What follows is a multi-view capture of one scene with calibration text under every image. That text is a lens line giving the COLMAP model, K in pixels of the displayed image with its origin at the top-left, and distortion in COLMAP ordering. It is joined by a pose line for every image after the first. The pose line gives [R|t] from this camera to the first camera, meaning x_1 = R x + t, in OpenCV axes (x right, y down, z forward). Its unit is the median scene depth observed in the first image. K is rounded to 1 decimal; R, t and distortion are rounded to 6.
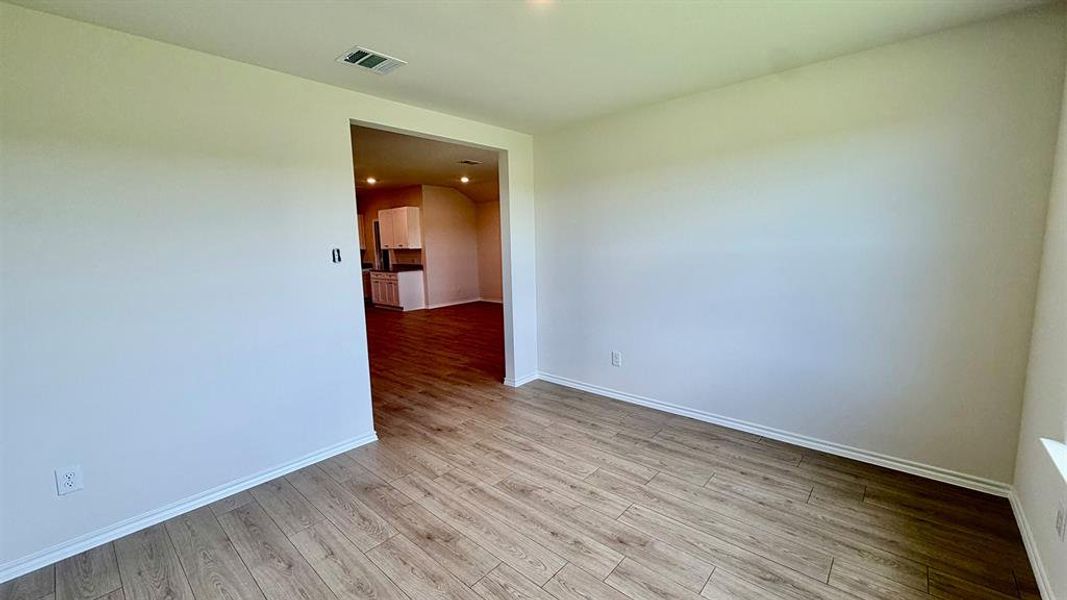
lens RADIAL K [[428.4, 0, 535.3], [0, 428.4, 295.4], [0, 0, 1]] dist [0.000272, -0.000191]
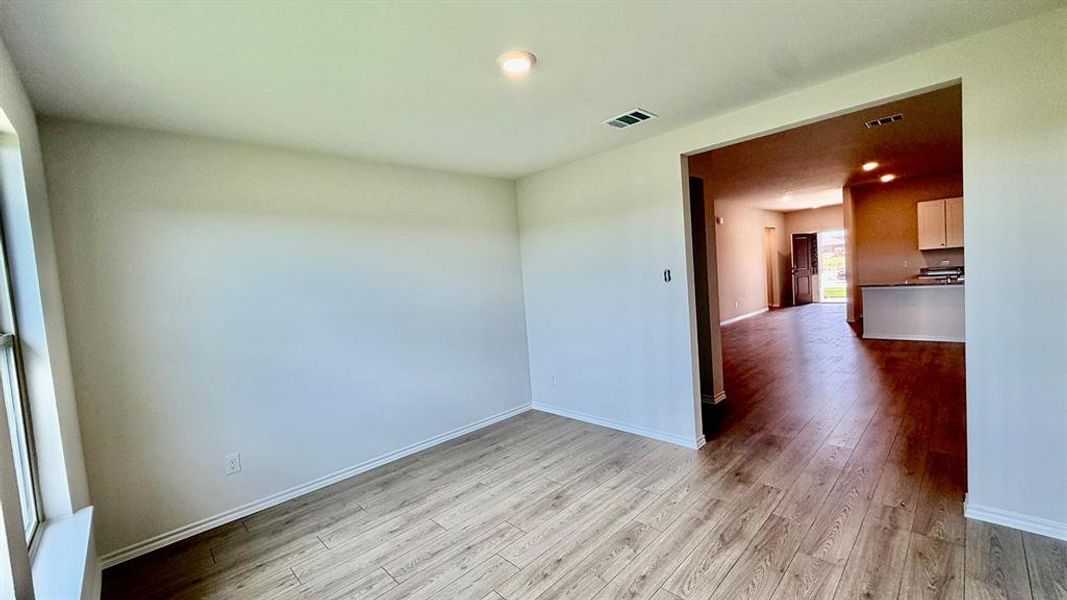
lens RADIAL K [[428.4, 0, 529.7], [0, 428.4, 296.7], [0, 0, 1]] dist [0.000272, -0.000191]
pose [[-0.078842, 0.079398, -0.993720, 0.847812], [-0.043167, 0.995616, 0.082974, -0.132973], [0.995952, 0.049438, -0.075069, 0.807213]]
